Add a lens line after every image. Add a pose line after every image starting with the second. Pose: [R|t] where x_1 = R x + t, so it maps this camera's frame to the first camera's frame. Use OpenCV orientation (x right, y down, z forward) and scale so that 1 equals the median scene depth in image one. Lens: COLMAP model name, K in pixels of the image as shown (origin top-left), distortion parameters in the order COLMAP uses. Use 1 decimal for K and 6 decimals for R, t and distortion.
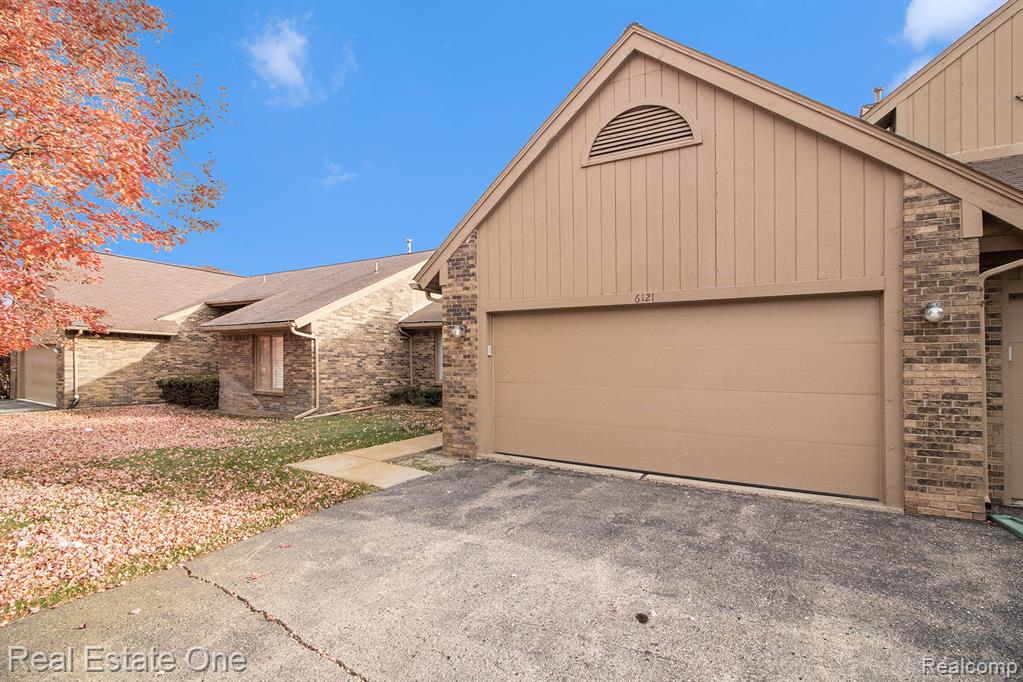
lens RADIAL K [[469.2, 0, 511.3], [0, 469.2, 352.9], [0, 0, 1]] dist [-0.049724, -0.000053]
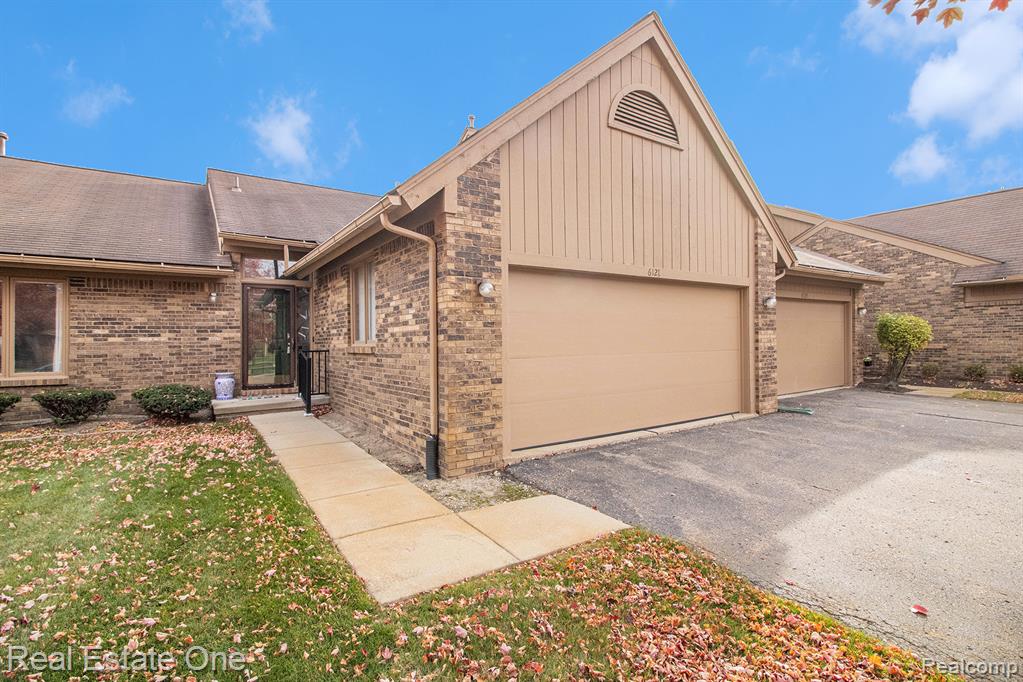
lens RADIAL K [[467.3, 0, 512.0], [0, 467.3, 333.8], [0, 0, 1]] dist [-0.022999, 0.000184]
pose [[0.451697, -0.013498, 0.892069, -0.705095], [-0.000592, 0.999881, 0.015429, 0.011201], [-0.892171, -0.007497, 0.451635, 0.659628]]
